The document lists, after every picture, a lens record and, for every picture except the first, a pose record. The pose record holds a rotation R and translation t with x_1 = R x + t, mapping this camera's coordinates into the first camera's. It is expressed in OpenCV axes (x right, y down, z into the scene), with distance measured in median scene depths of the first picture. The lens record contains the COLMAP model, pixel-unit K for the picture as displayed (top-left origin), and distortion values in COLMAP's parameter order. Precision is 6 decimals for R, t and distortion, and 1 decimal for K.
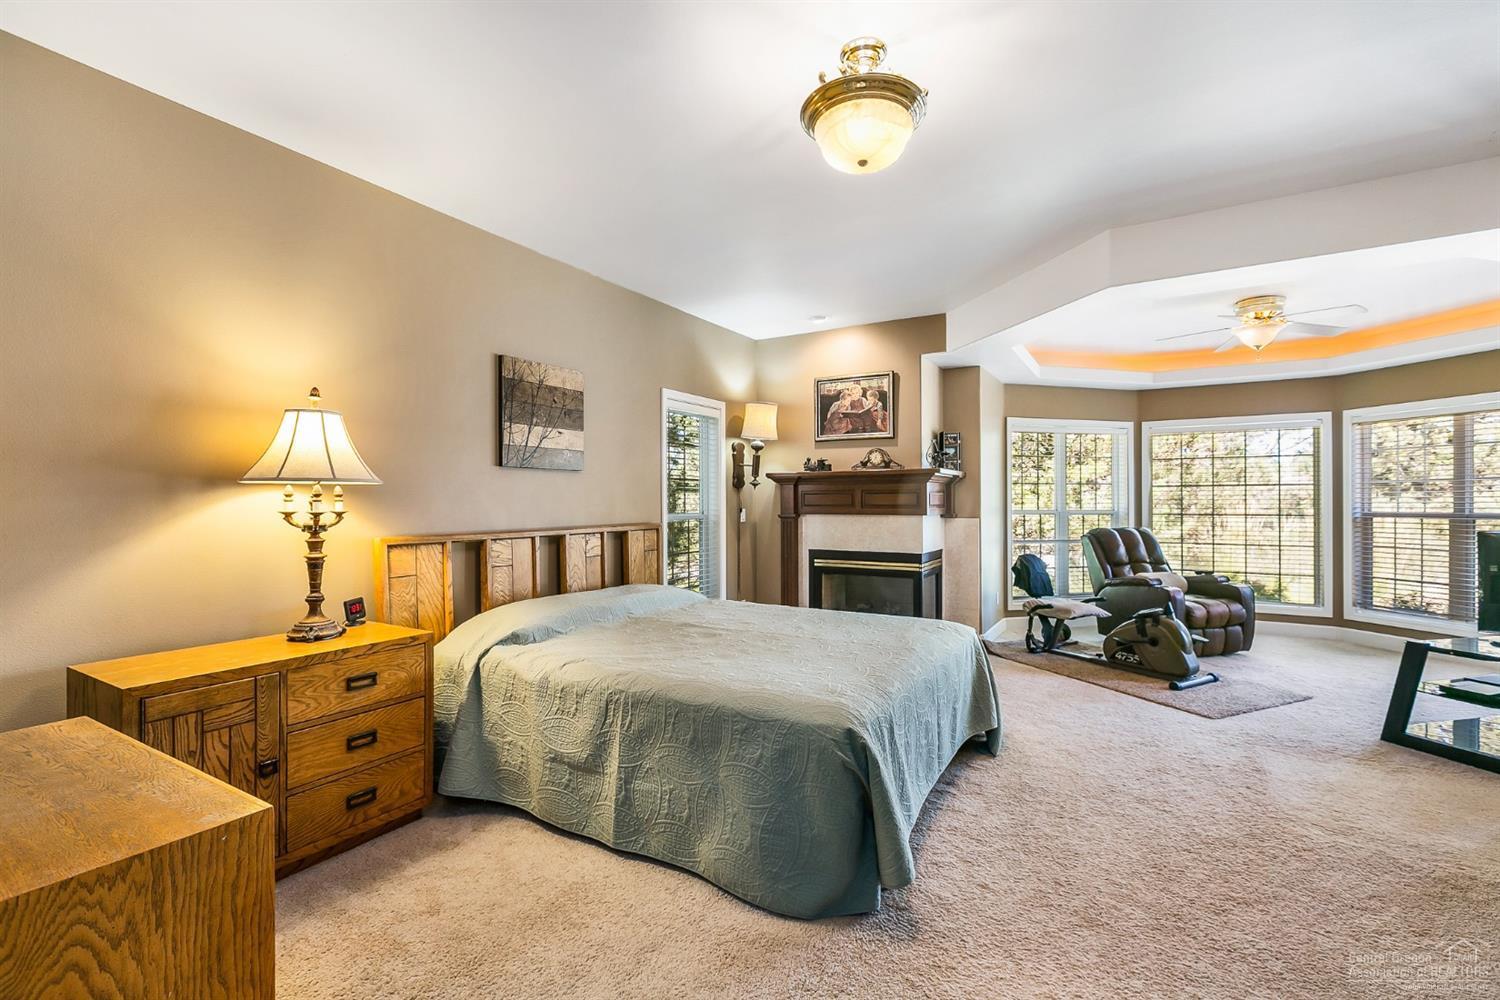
lens RADIAL K [[669.3, 0, 750.5], [0, 669.3, 499.8], [0, 0, 1]] dist [0.001608, 0.000146]
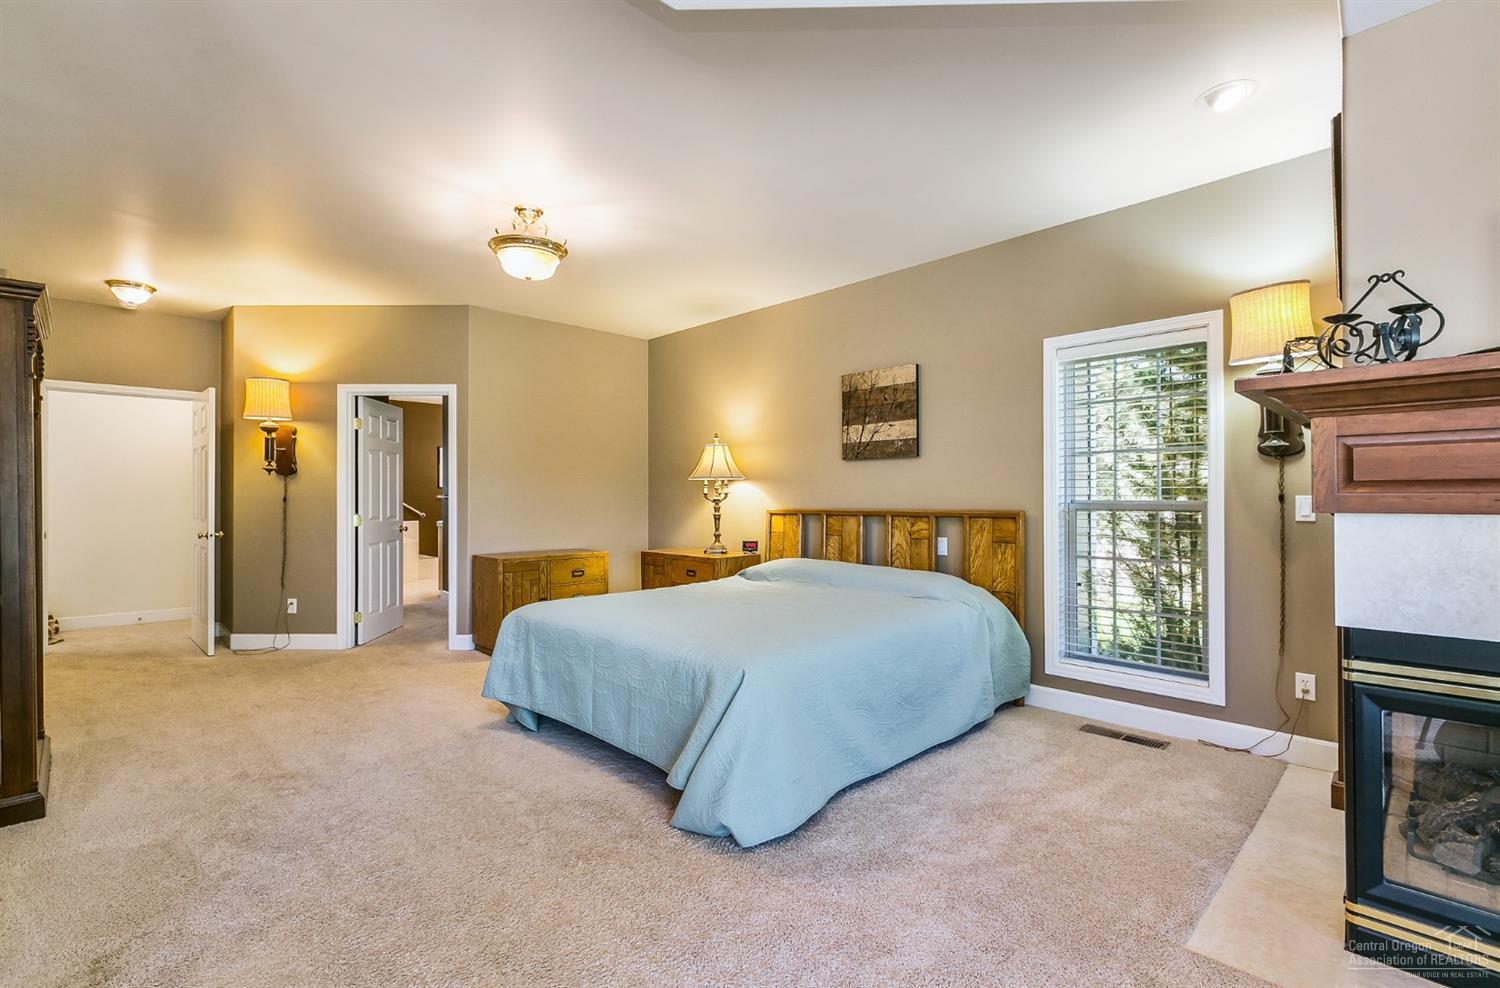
lens RADIAL K [[669.3, 0, 751.6], [0, 669.3, 495.2], [0, 0, 1]] dist [0.001608, 0.000146]
pose [[-0.257715, 0.001038, -0.966220, 0.907520], [0.005989, 0.999982, -0.000524, 0.018076], [0.966202, -0.005922, -0.257717, 1.110870]]
